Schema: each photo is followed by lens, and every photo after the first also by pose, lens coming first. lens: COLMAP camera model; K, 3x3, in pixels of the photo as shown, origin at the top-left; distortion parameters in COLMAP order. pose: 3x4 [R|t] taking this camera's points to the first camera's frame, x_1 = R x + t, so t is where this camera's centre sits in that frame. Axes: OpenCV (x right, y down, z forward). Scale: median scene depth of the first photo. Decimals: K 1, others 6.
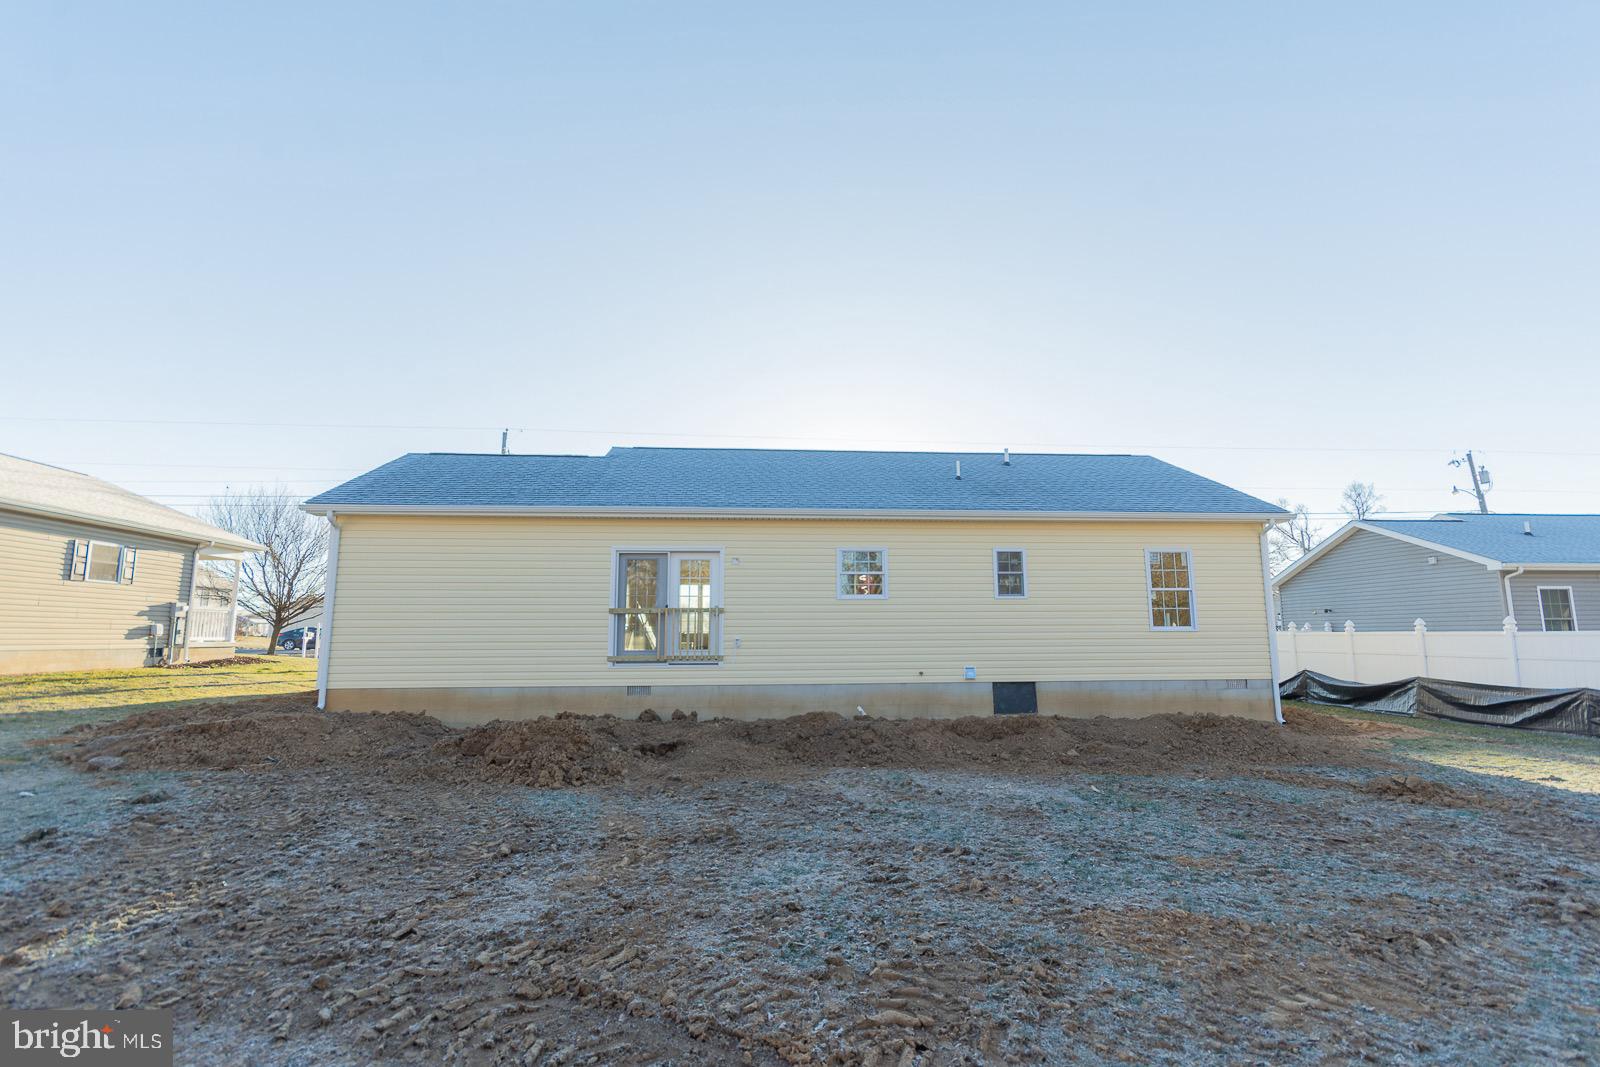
lens RADIAL K [[698.7, 0, 800.0], [0, 698.7, 533.5], [0, 0, 1]] dist [0.011801, 0.000251]
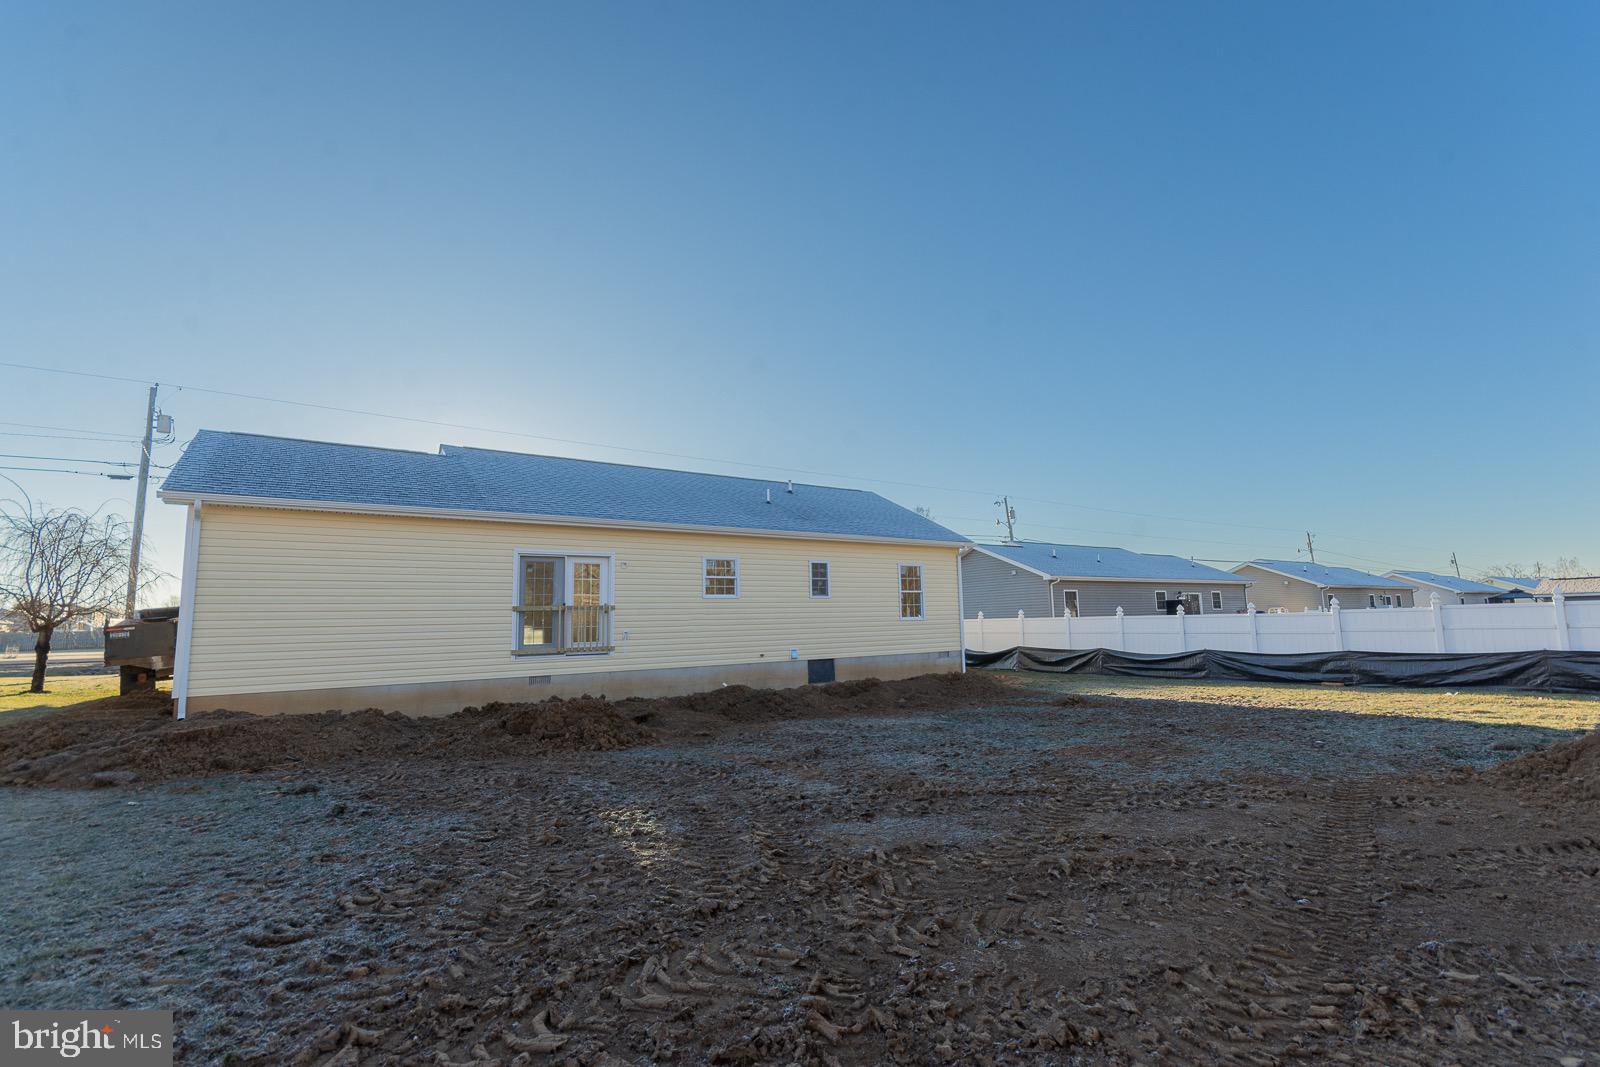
lens RADIAL K [[684.1, 0, 772.8], [0, 684.1, 534.5], [0, 0, 1]] dist [0.013807, 0.000381]
pose [[0.882921, 0.045261, 0.467336, -0.406047], [-0.050341, 0.998731, -0.001617, -0.022848], [-0.466816, -0.022099, 0.884078, -0.127932]]
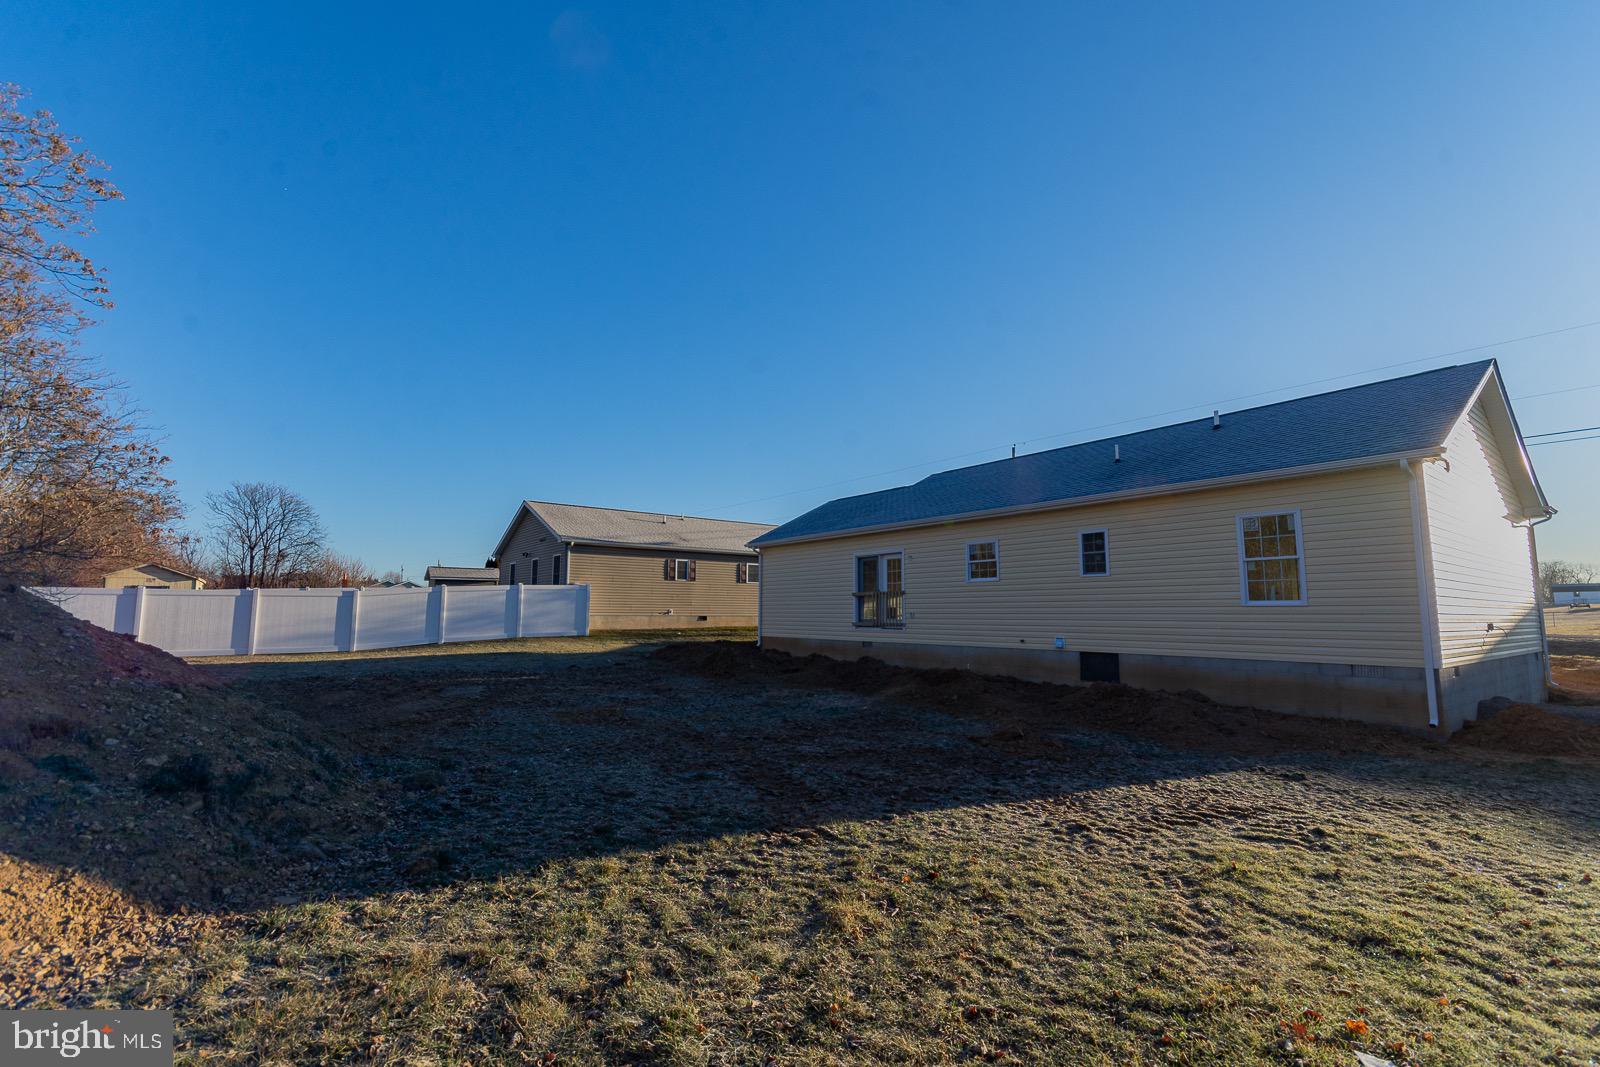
lens RADIAL K [[684.1, 0, 772.8], [0, 684.1, 534.5], [0, 0, 1]] dist [0.013807, 0.000381]
pose [[0.518127, -0.092291, -0.850310, 0.959118], [0.110125, 0.993085, -0.040684, 0.016764], [0.848185, -0.072561, 0.524707, 0.021108]]
